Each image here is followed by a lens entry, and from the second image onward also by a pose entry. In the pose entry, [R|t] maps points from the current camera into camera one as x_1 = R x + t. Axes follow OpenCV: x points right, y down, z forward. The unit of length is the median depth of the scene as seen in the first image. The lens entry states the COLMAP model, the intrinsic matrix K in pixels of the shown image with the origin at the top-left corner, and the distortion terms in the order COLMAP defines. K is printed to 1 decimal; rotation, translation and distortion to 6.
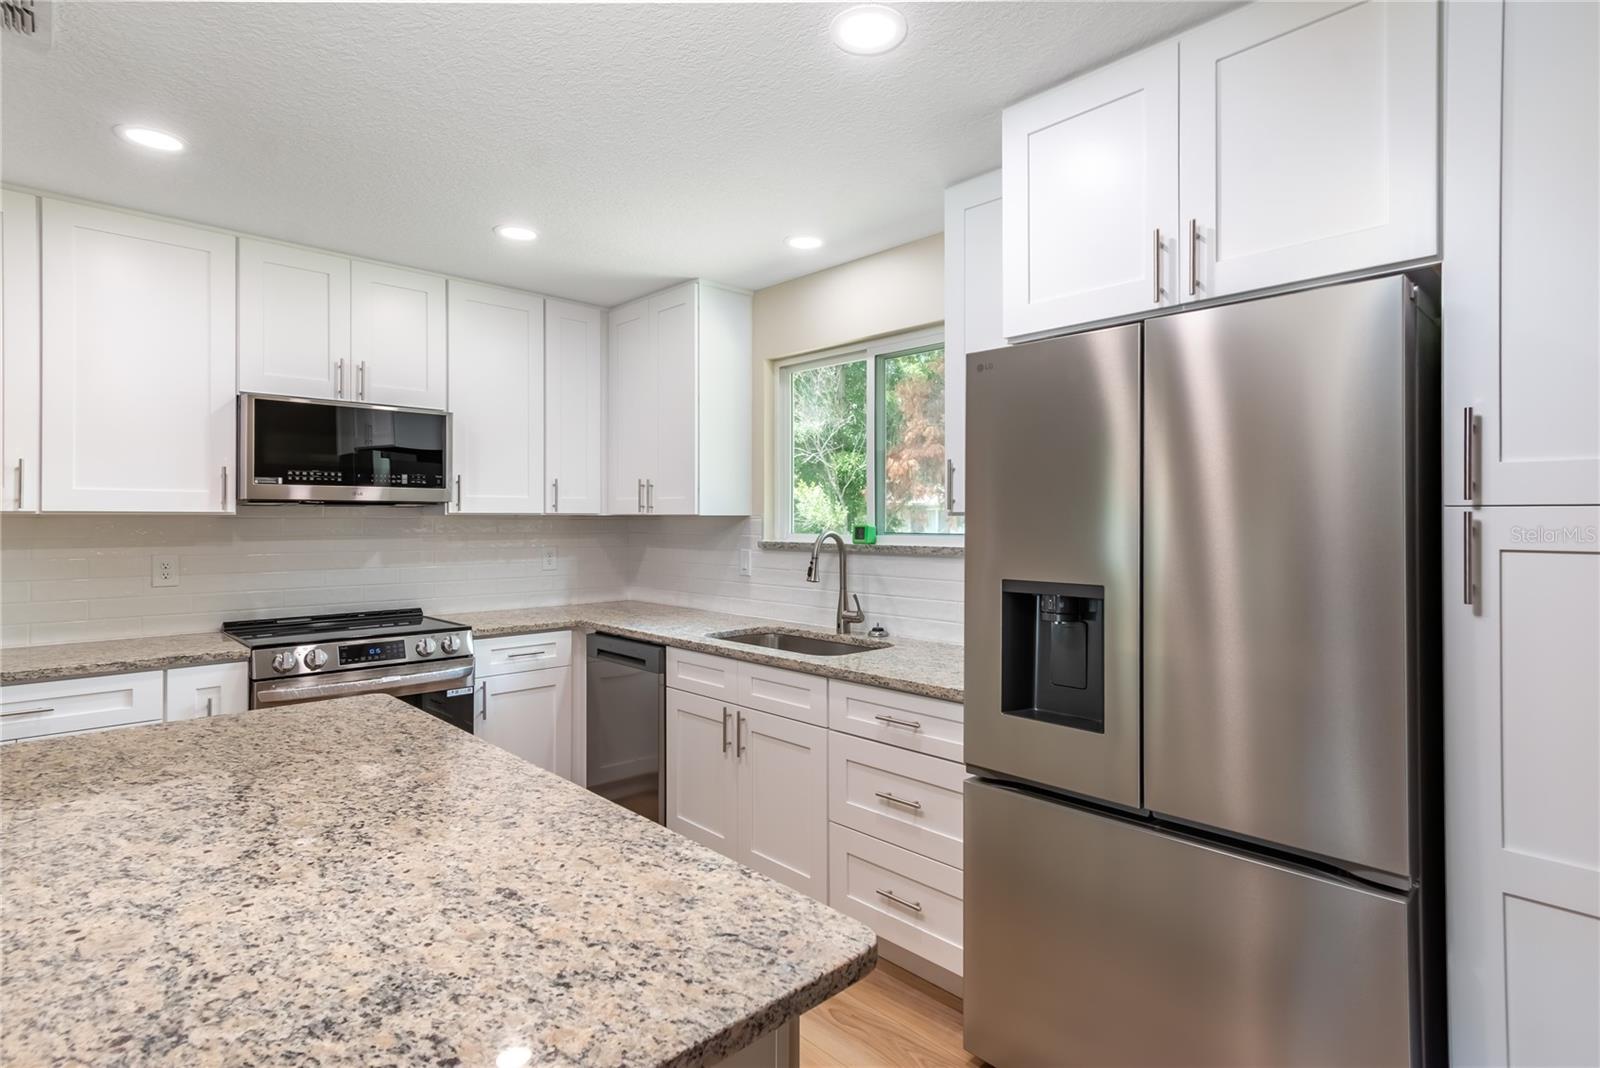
lens RADIAL K [[842.1, 0, 809.5], [0, 842.1, 506.7], [0, 0, 1]] dist [0.011436, -0.001578]
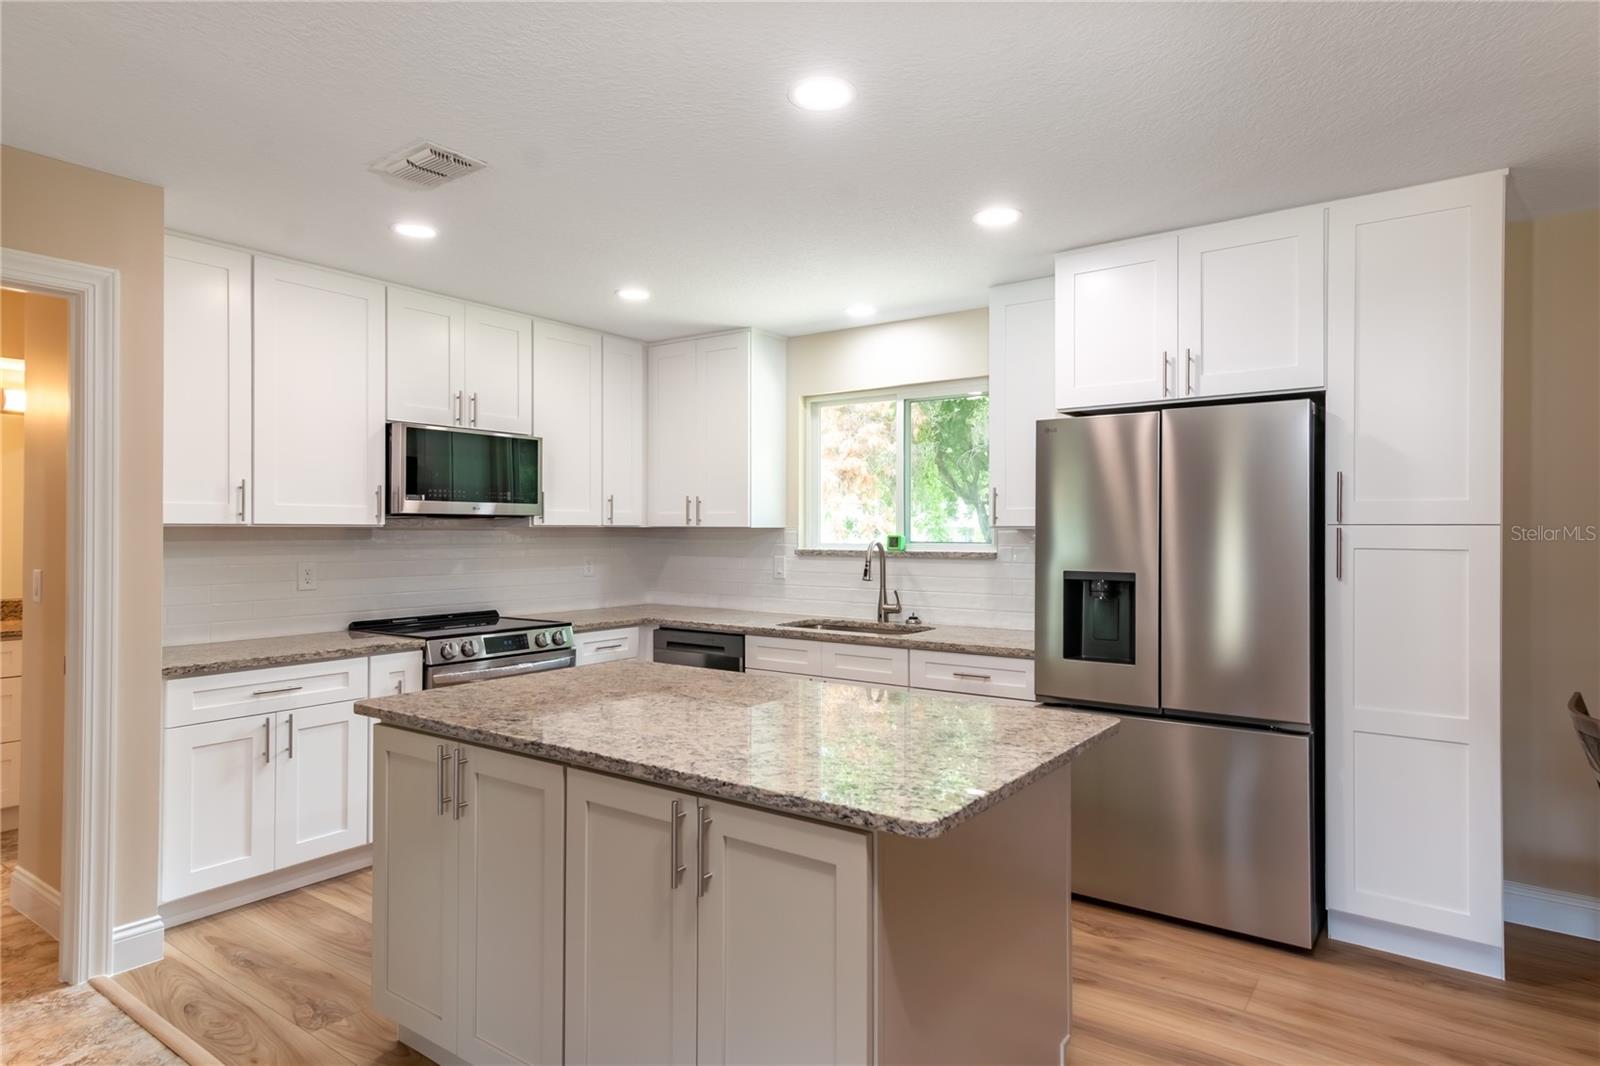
lens RADIAL K [[945.1, 0, 809.6], [0, 945.1, 524.0], [0, 0, 1]] dist [-0.001977, 0.007695]
pose [[0.981843, 0.002056, 0.189684, -0.336873], [-0.003698, 0.999959, 0.008300, -0.006987], [-0.189659, -0.008851, 0.981810, -0.362542]]
